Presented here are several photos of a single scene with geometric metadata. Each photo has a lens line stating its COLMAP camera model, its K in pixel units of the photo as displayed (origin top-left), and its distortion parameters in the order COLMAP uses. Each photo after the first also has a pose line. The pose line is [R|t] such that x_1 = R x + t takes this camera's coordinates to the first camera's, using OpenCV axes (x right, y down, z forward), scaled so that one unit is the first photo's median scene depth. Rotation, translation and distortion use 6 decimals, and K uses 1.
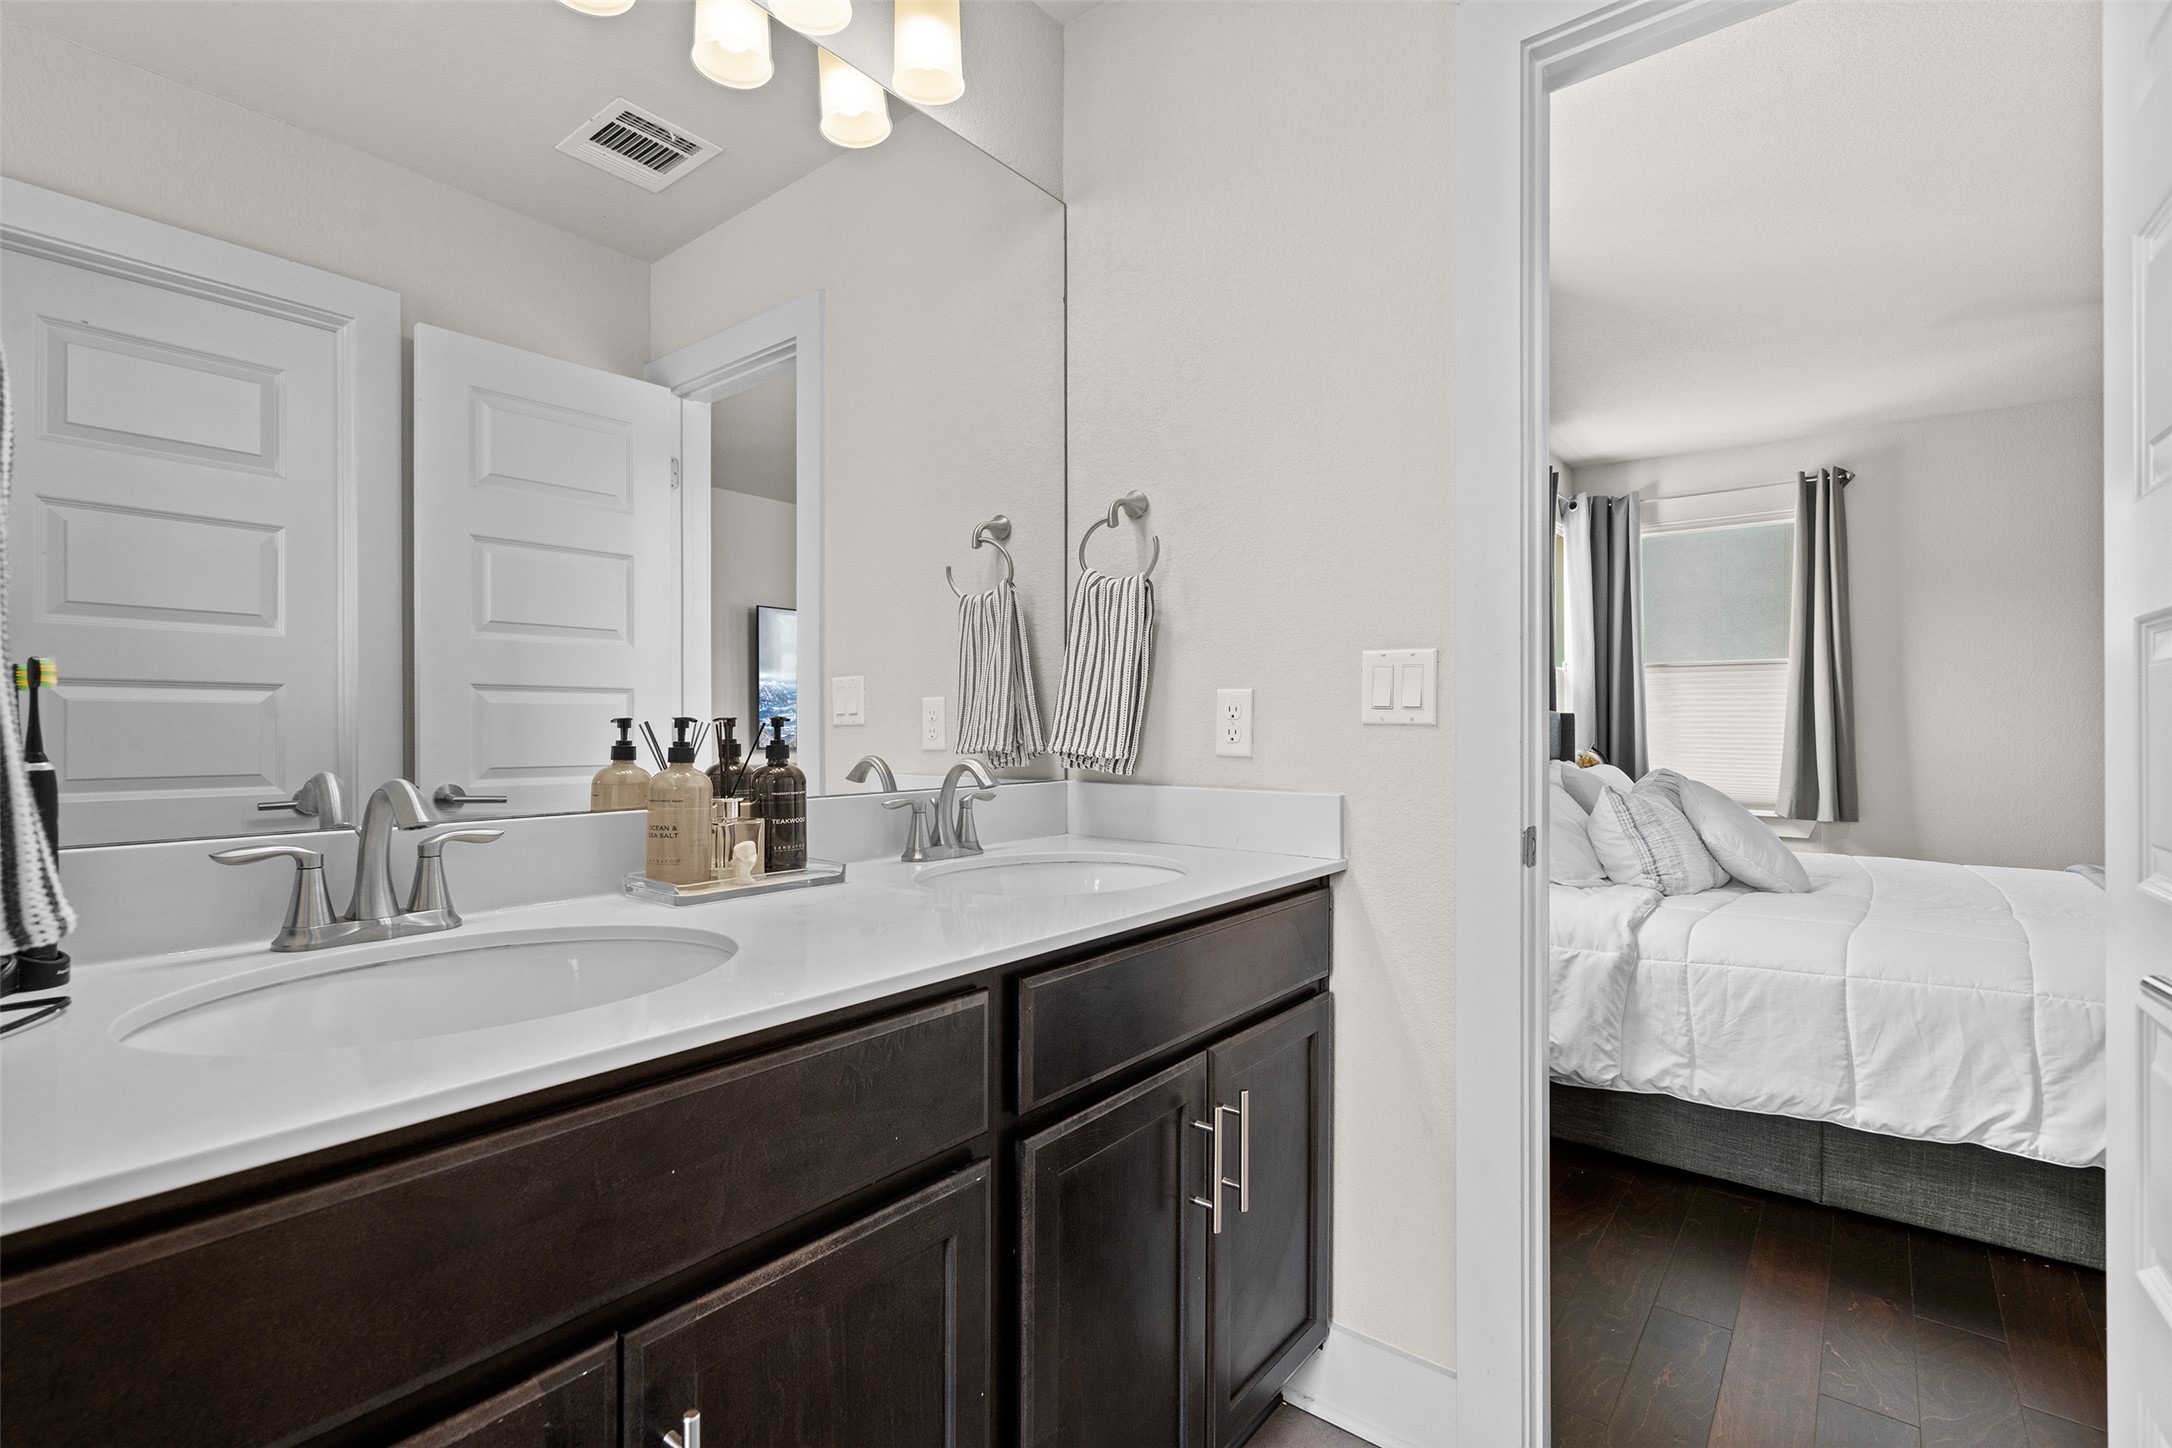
lens RADIAL K [[1015.8, 0, 1078.4], [0, 1015.8, 720.4], [0, 0, 1]] dist [-0.003050, 0.002932]
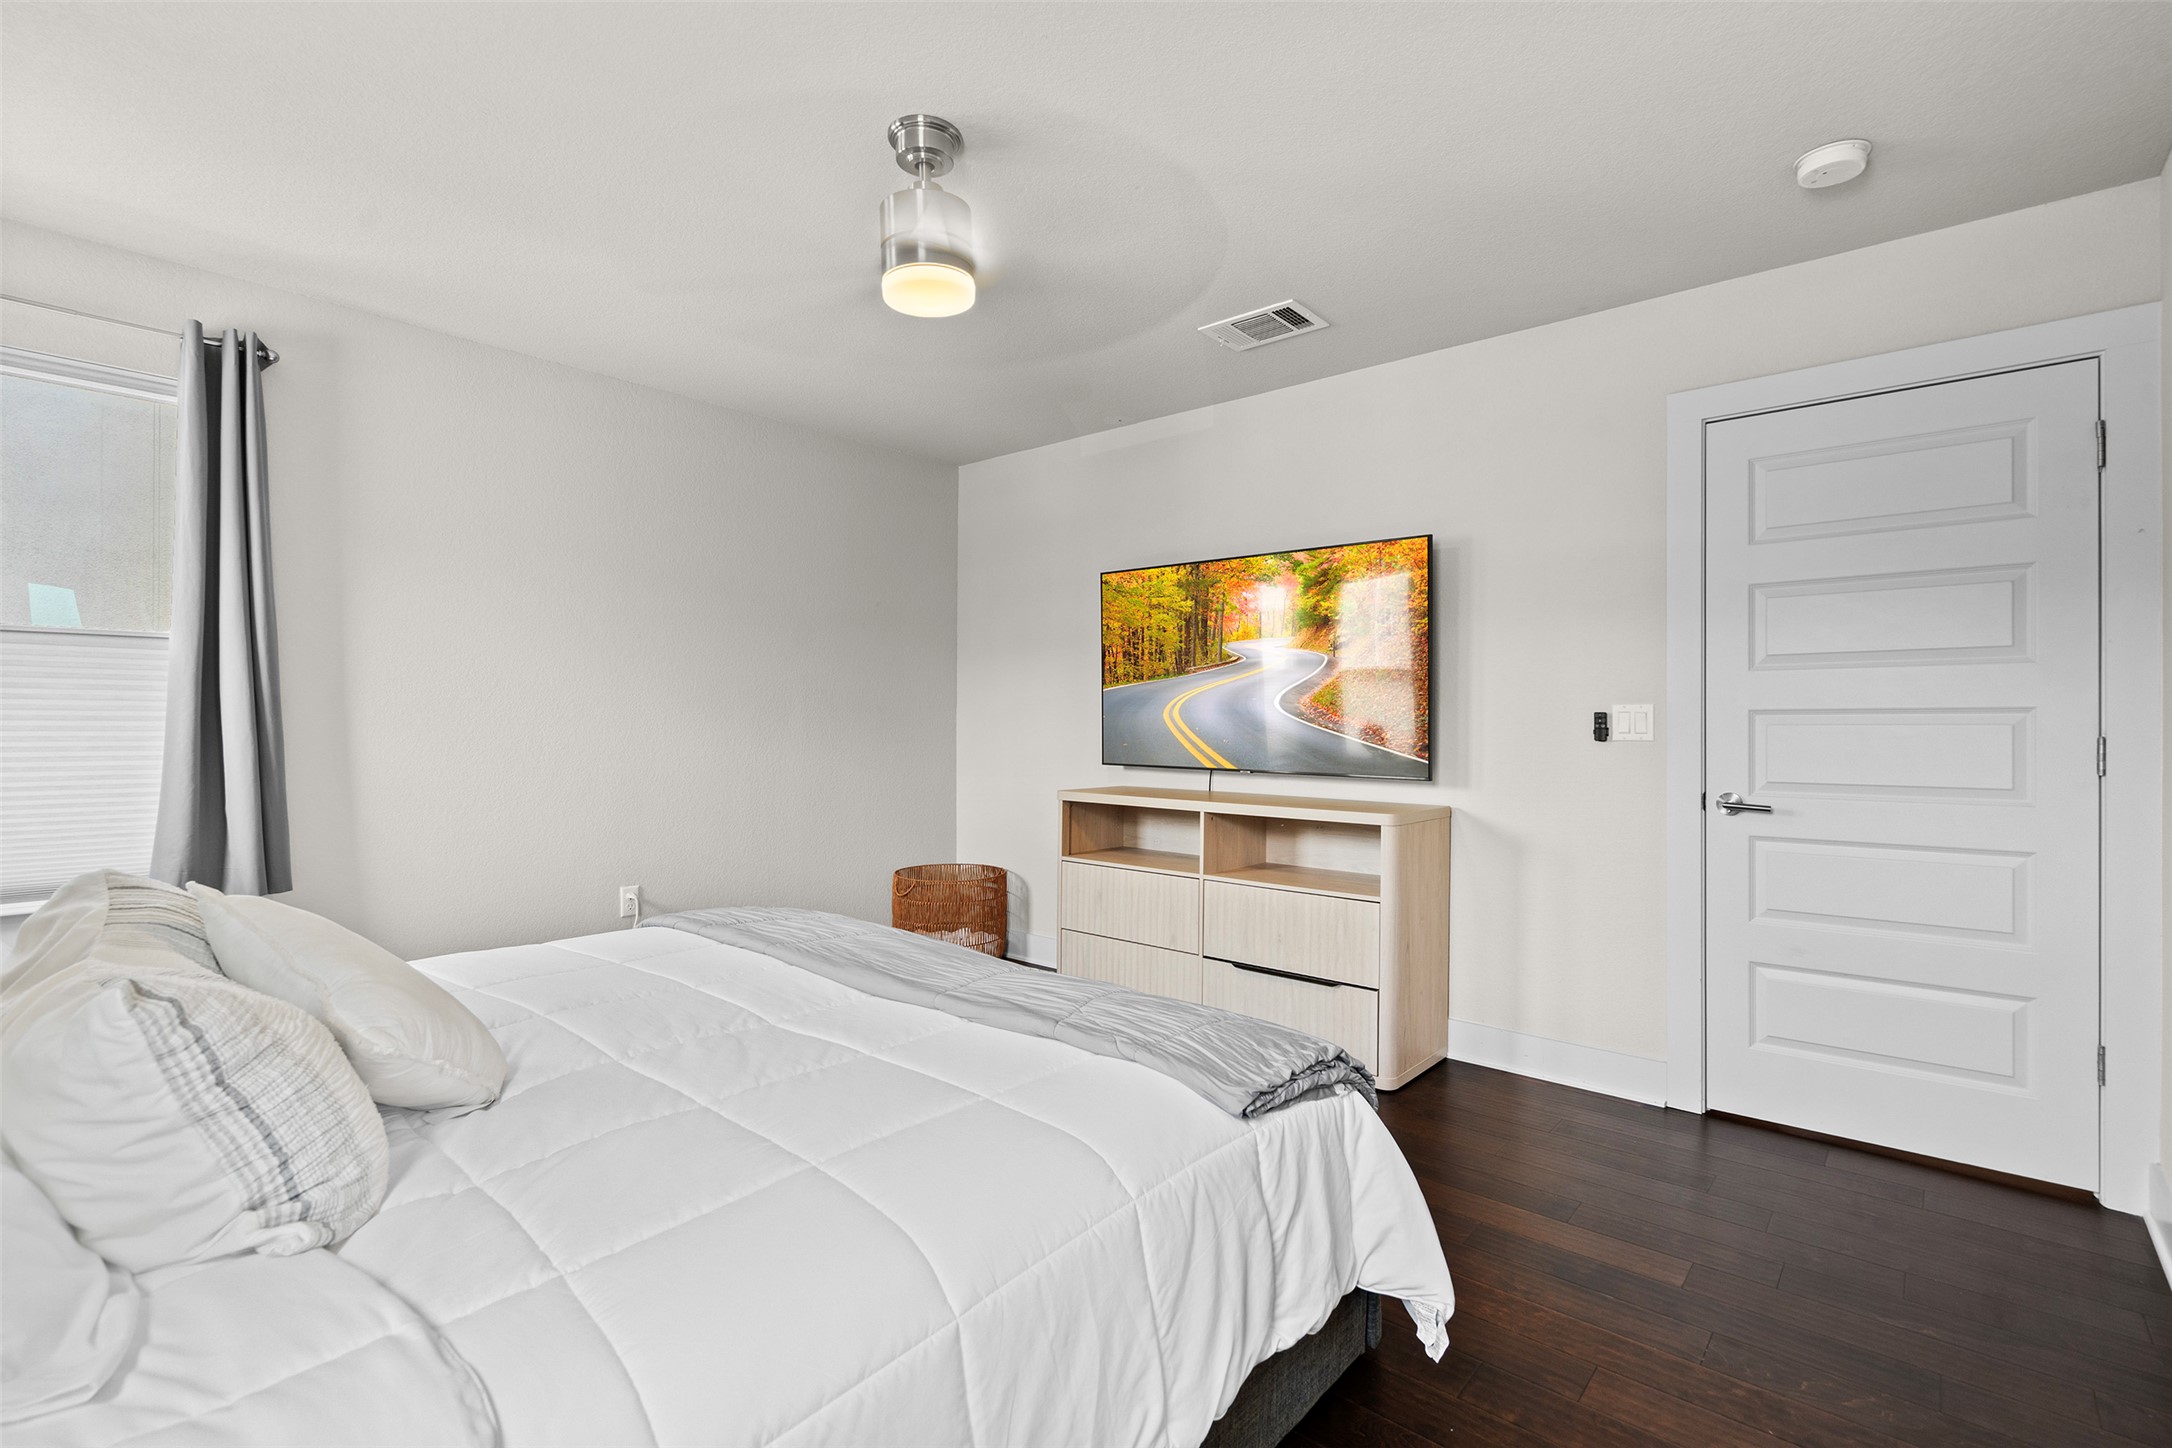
lens RADIAL K [[1015.8, 0, 1077.3], [0, 1015.8, 717.6], [0, 0, 1]] dist [-0.003050, 0.002932]
pose [[0.061787, -0.006435, 0.998069, 0.223152], [0.007111, 0.999957, 0.006007, -0.018499], [-0.998064, 0.006726, 0.061830, 0.685383]]
